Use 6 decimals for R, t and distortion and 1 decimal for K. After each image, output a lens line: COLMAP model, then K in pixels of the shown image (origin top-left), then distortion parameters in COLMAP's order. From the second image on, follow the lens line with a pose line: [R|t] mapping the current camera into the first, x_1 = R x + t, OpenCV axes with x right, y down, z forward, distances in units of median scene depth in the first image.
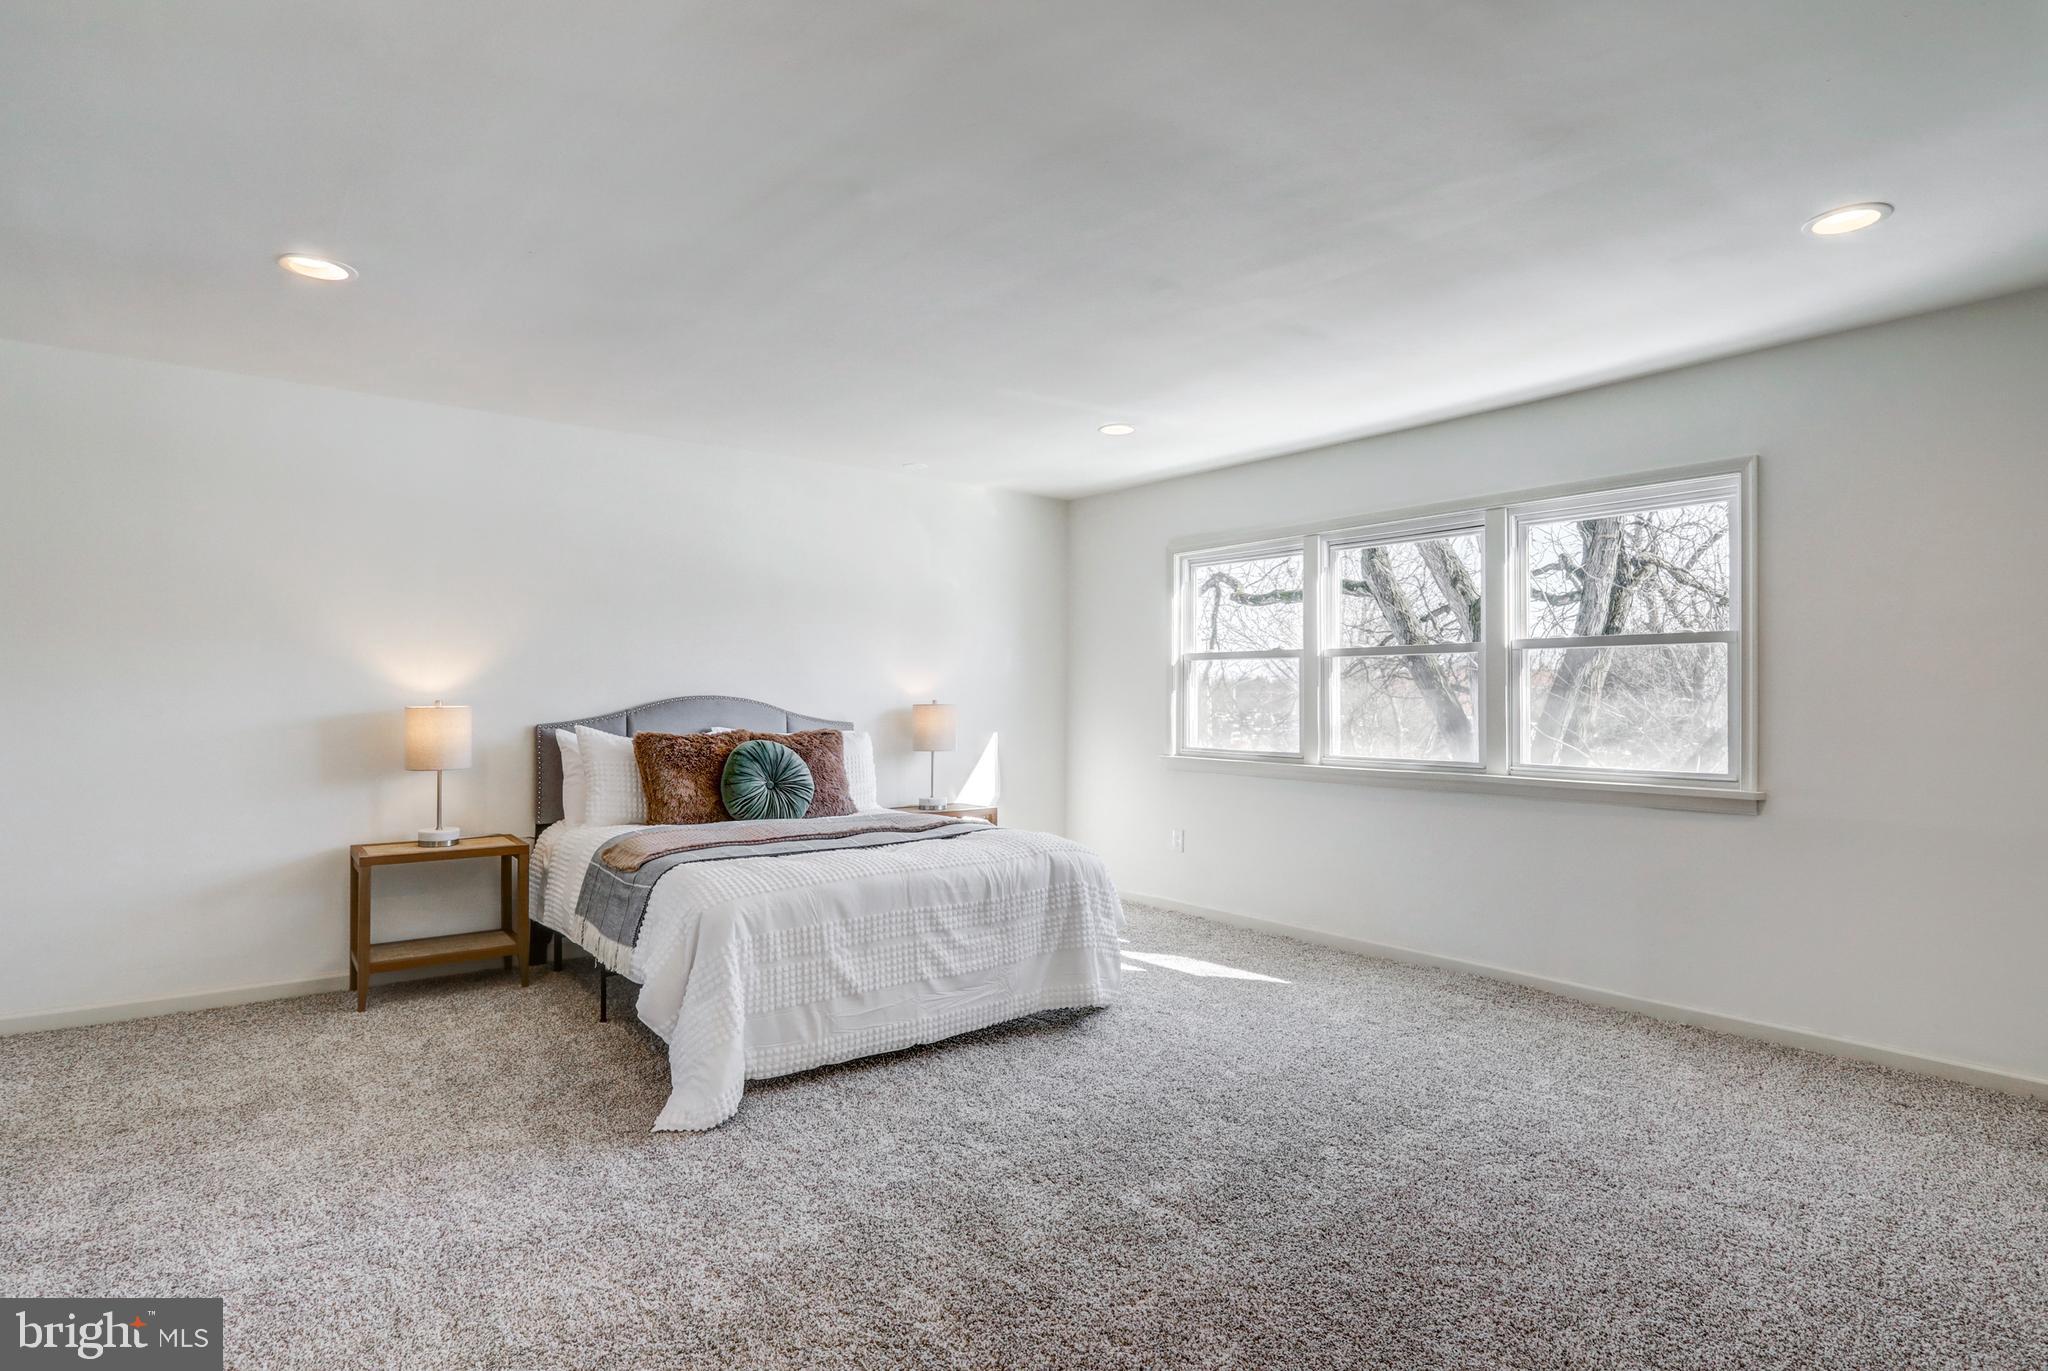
lens RADIAL K [[1083.8, 0, 1027.9], [0, 1083.8, 684.5], [0, 0, 1]] dist [-0.002123, 0.001281]
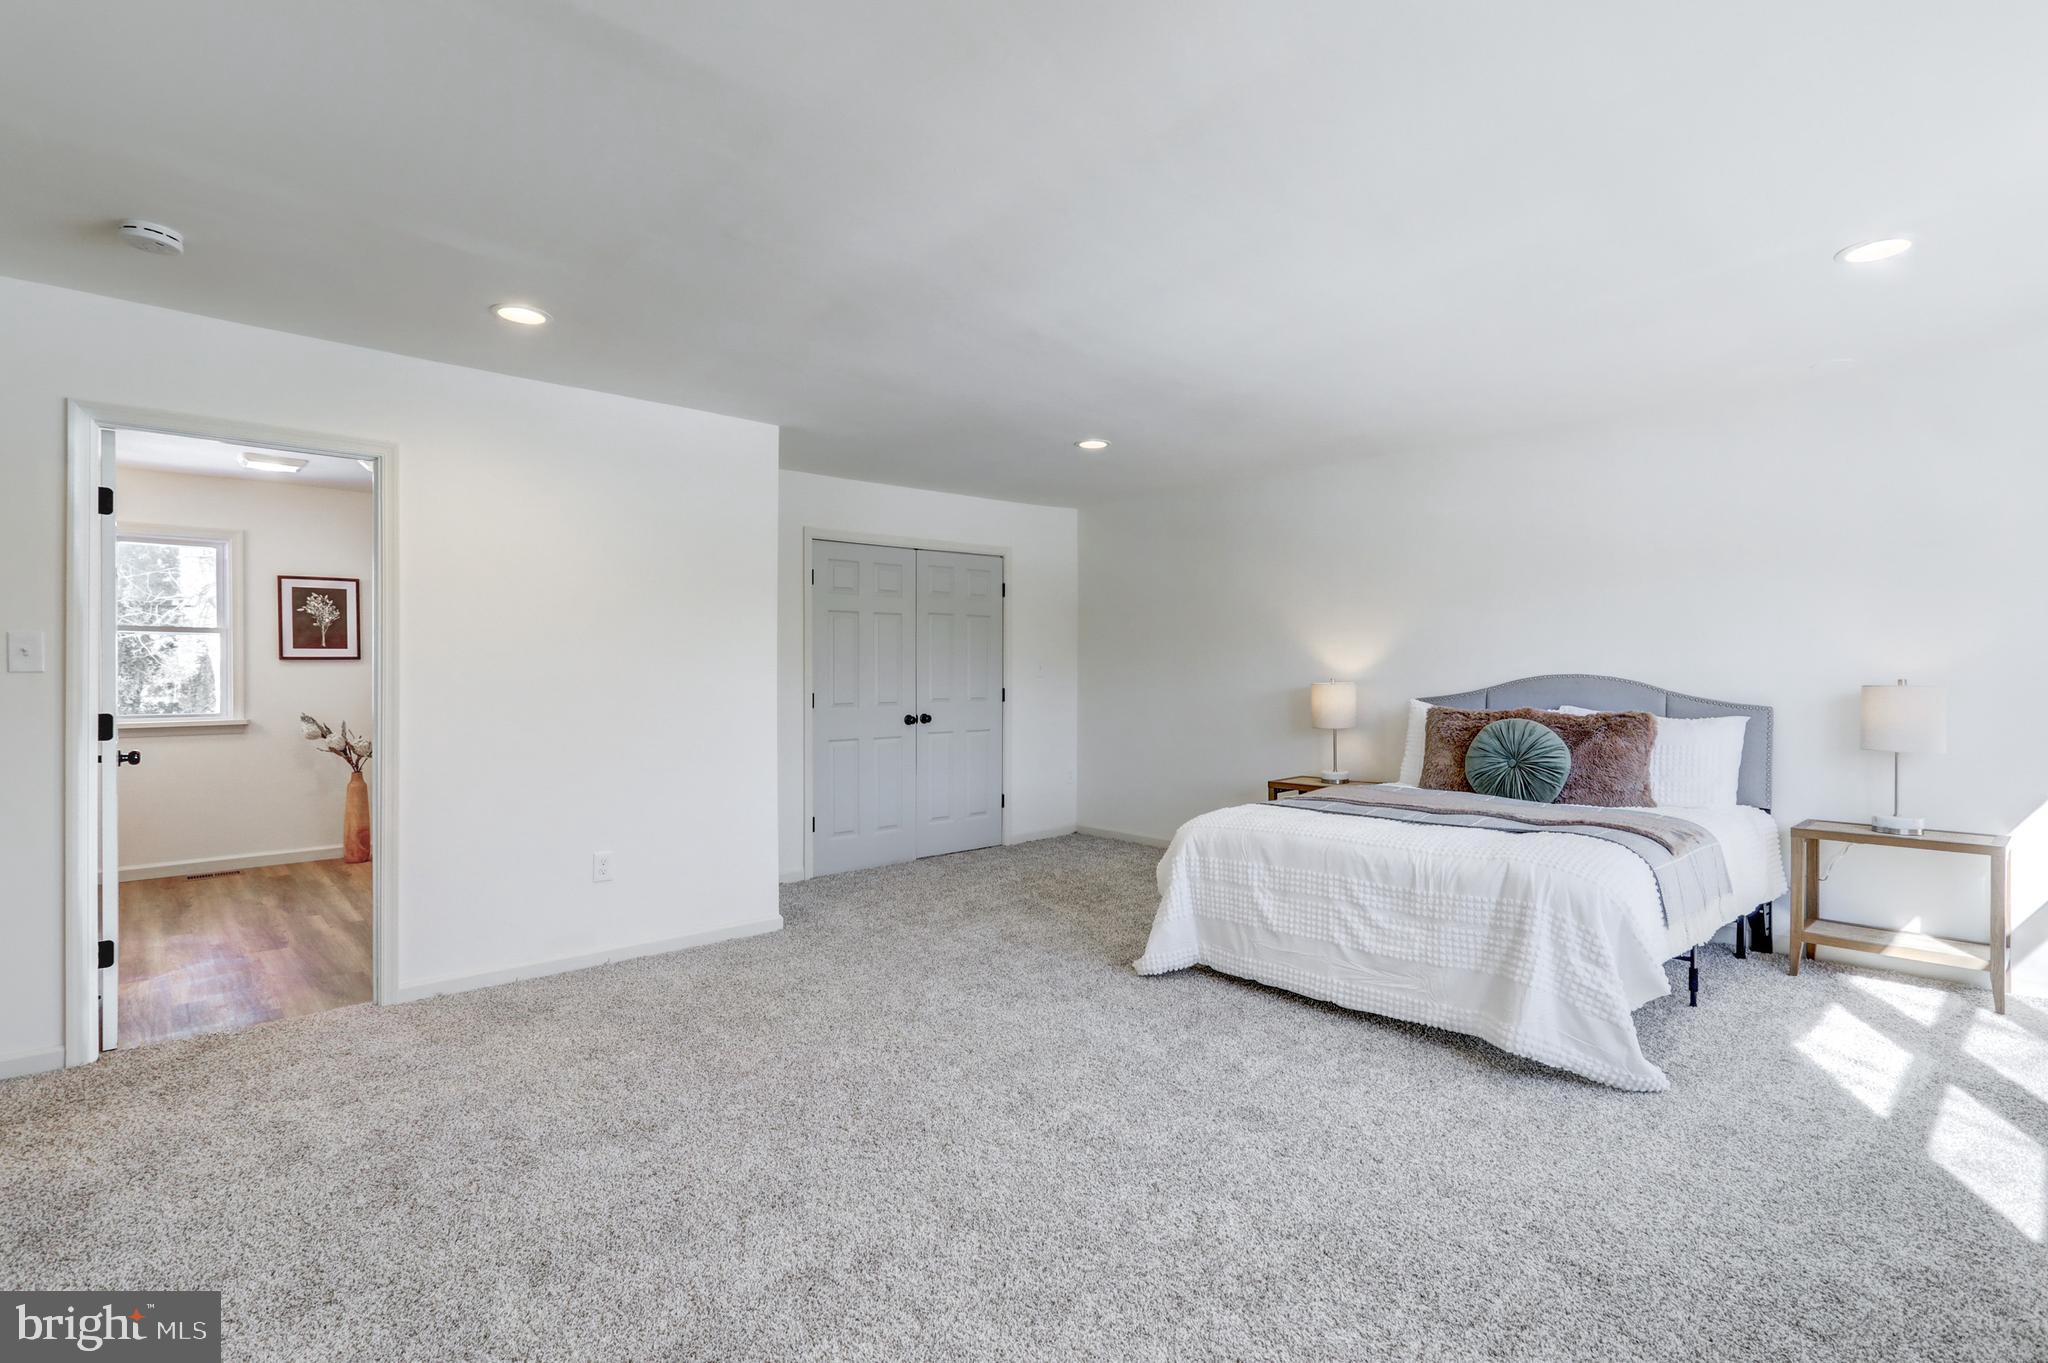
lens RADIAL K [[979.2, 0, 1036.0], [0, 979.2, 677.5], [0, 0, 1]] dist [0.000282, -0.000435]
pose [[0.080504, -0.001501, -0.996753, 0.701526], [0.014405, 0.999896, -0.000342, 0.006818], [0.996650, -0.014330, 0.080517, 0.532671]]
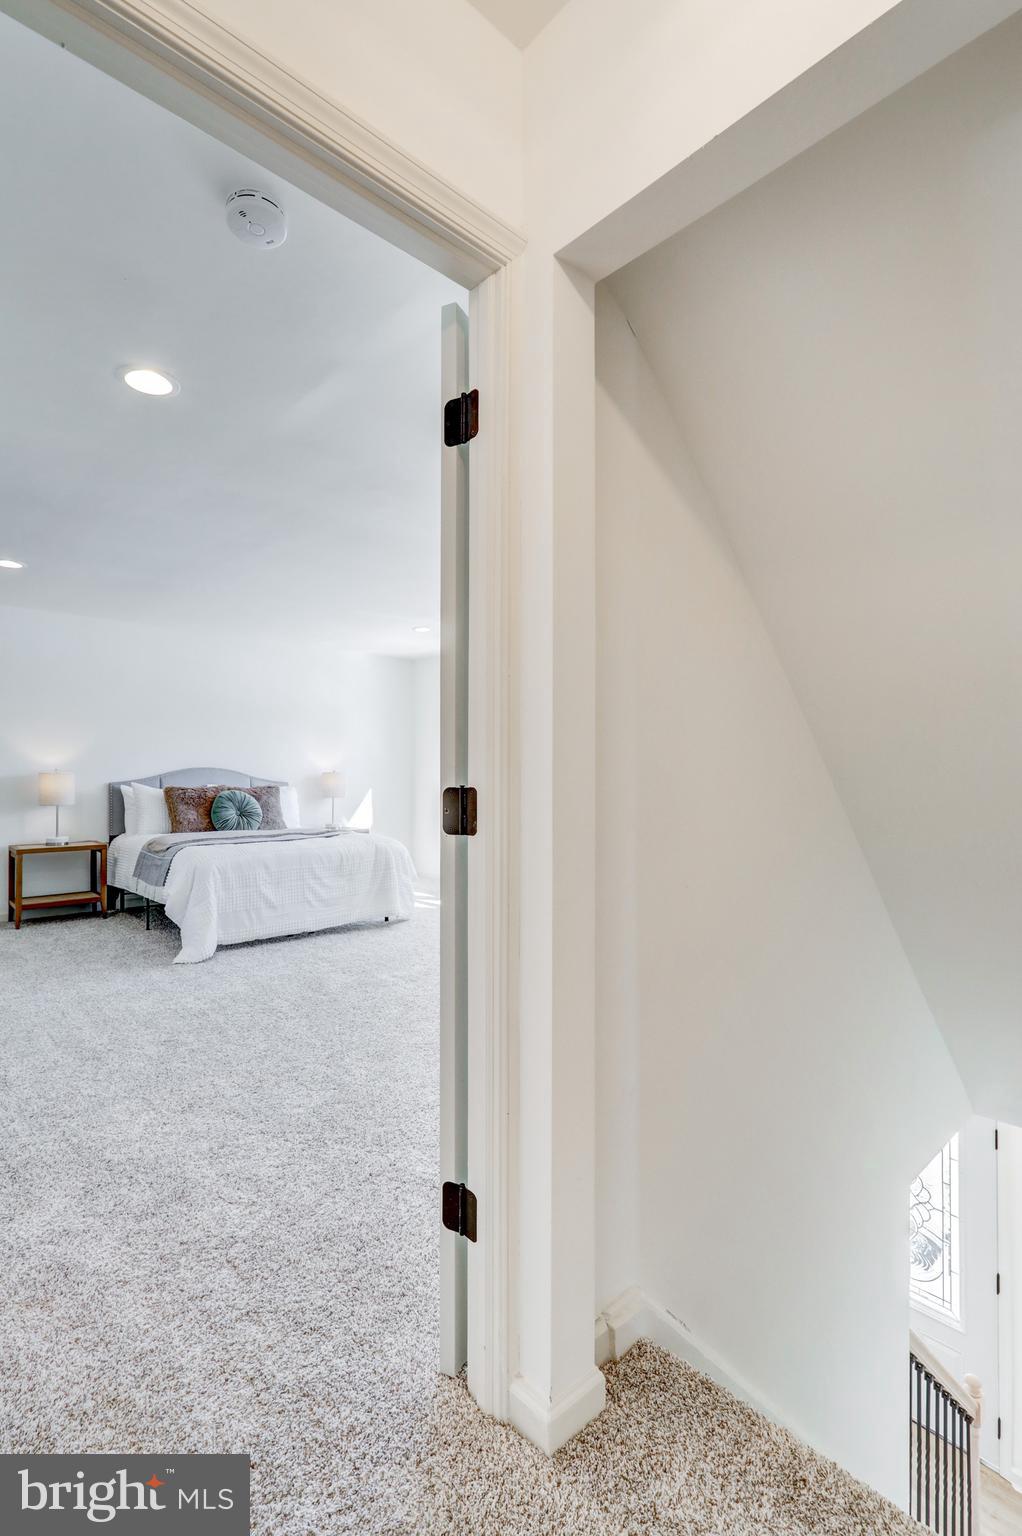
lens RADIAL K [[734.4, 0, 513.6], [0, 734.4, 769.0], [0, 0, 1]] dist [0.000282, -0.000435]
pose [[0.995684, -0.001772, 0.092796, 0.140980], [0.001448, 0.999993, 0.003563, 0.011499], [-0.092801, -0.003413, 0.995679, -0.374899]]
